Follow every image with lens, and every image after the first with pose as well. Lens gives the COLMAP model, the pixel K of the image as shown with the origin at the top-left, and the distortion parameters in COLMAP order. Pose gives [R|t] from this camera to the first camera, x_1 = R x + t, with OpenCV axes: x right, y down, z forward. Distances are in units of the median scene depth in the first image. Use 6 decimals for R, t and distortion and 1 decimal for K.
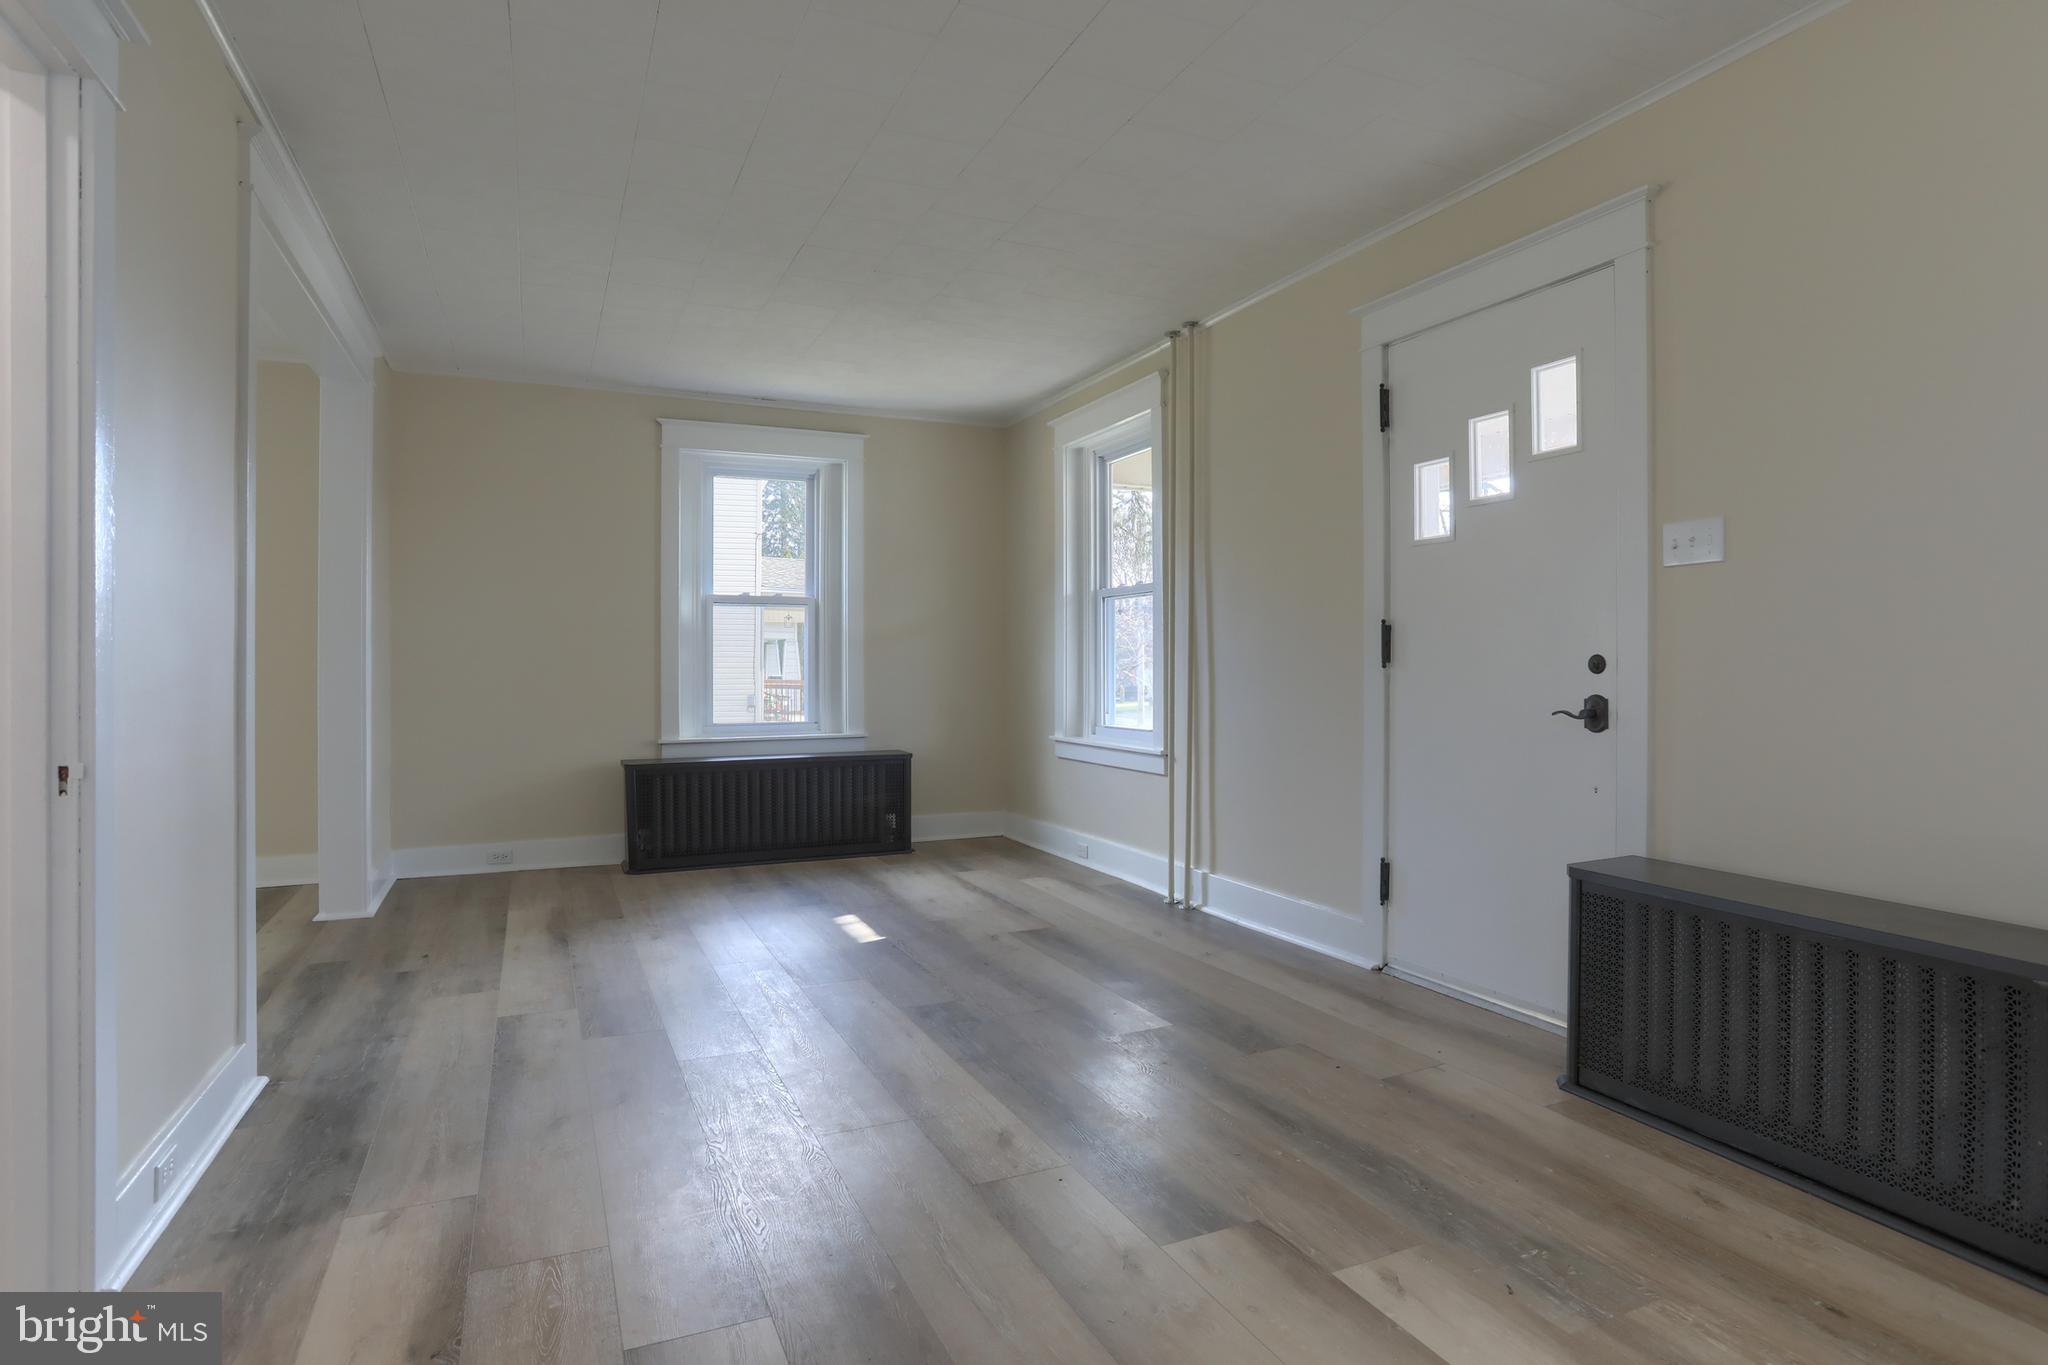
lens RADIAL K [[1076.6, 0, 1024.0], [0, 1076.6, 682.5], [0, 0, 1]] dist [-0.087331, 0.057024]
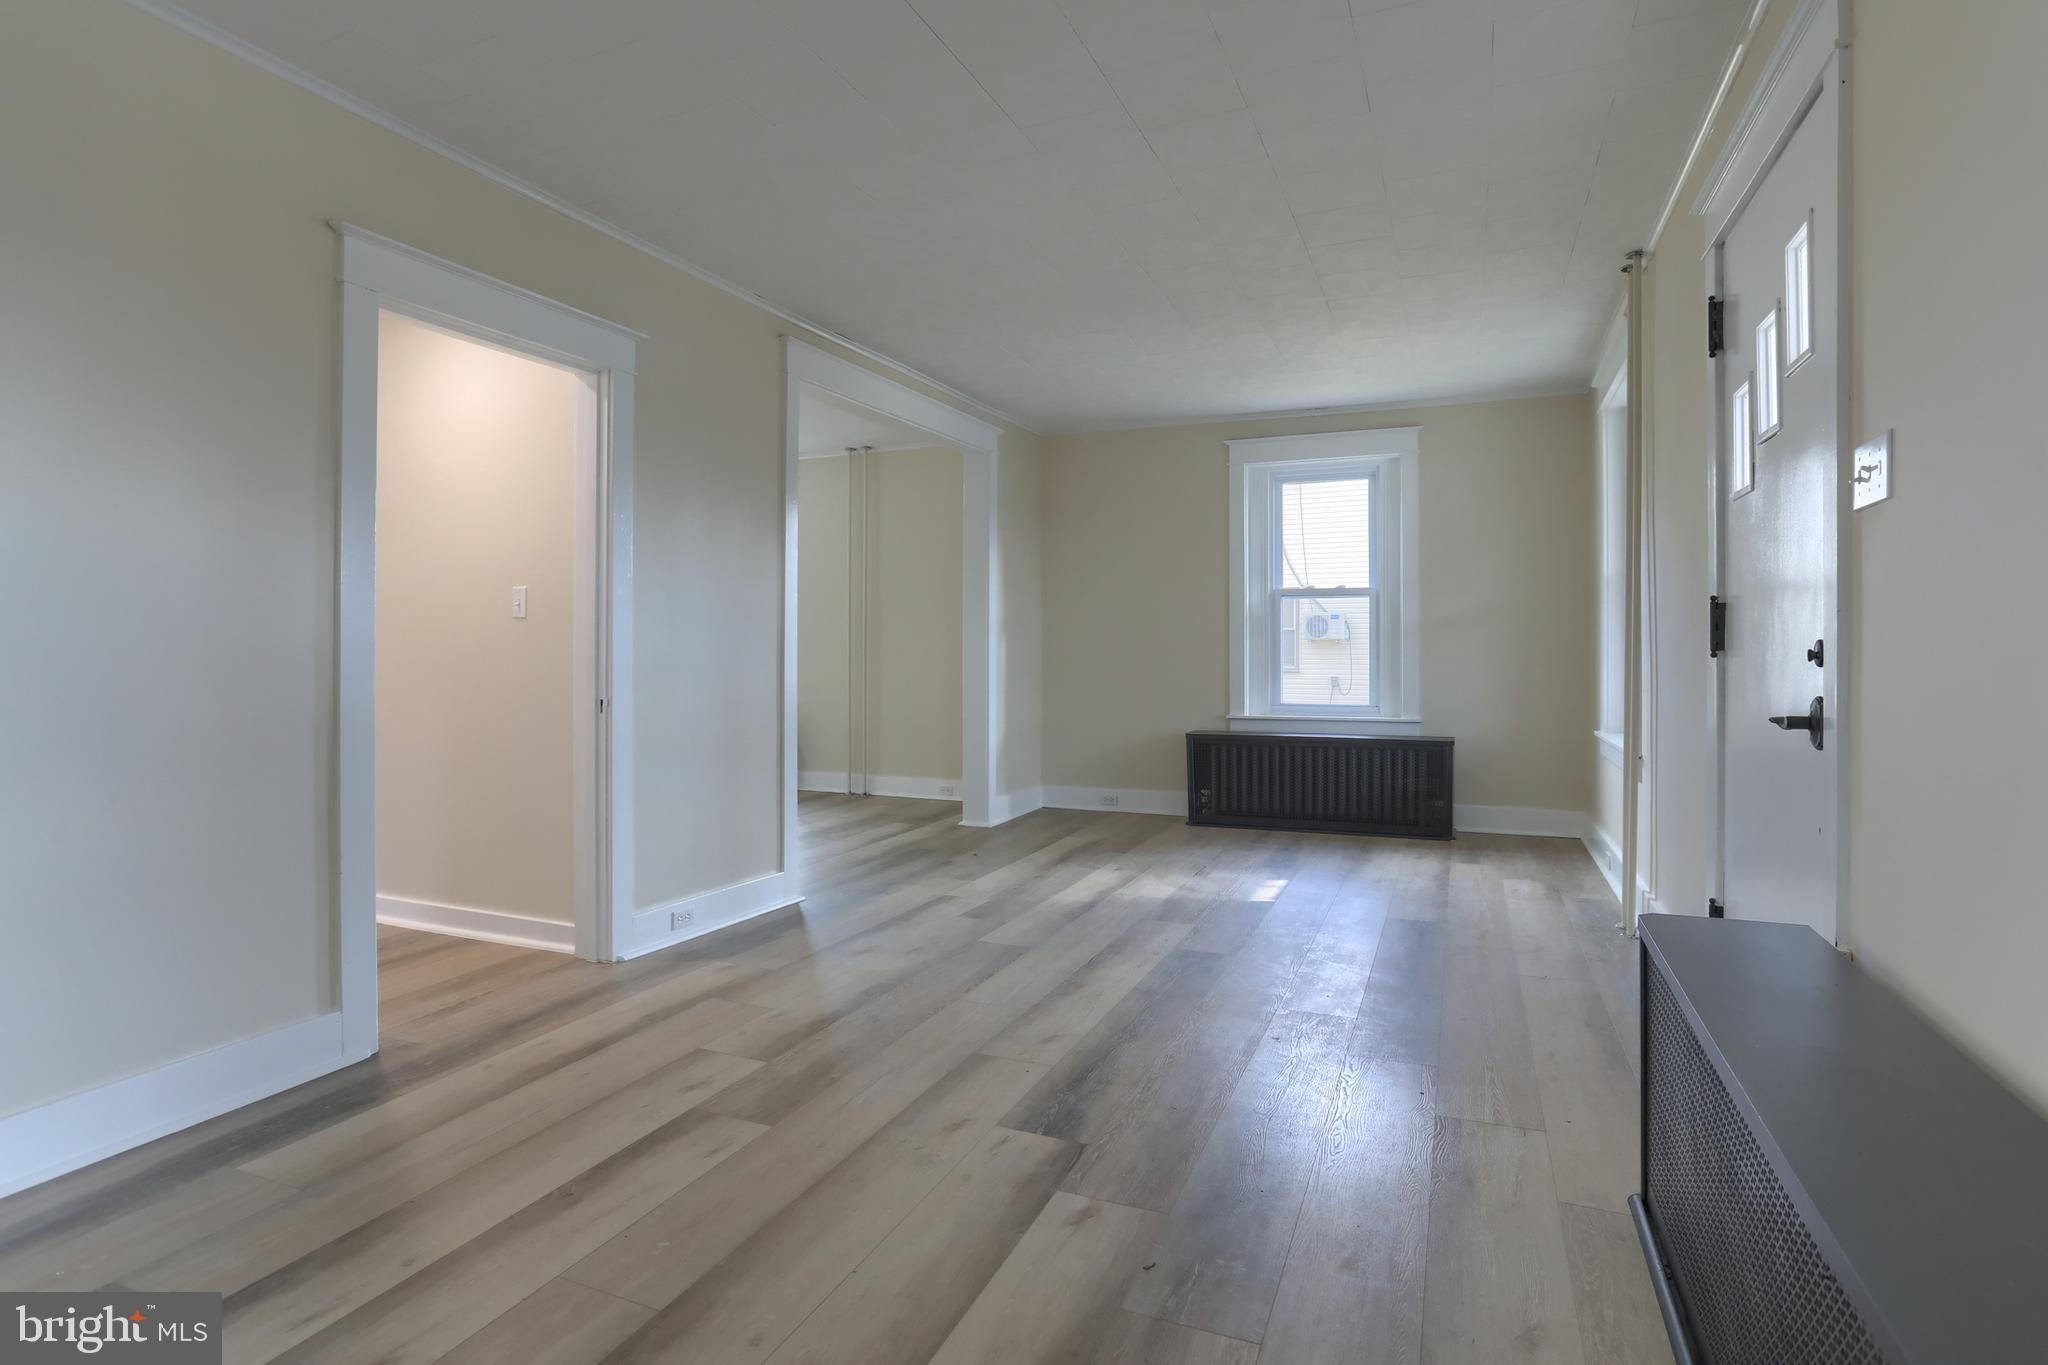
lens RADIAL K [[1034.8, 0, 1032.5], [0, 1034.8, 658.4], [0, 0, 1]] dist [-0.034492, 0.024721]
pose [[0.676745, 0.007442, -0.736180, 0.365357], [-0.013879, 0.999900, -0.002650, -0.002572], [0.736087, 0.012011, 0.676781, 0.075142]]
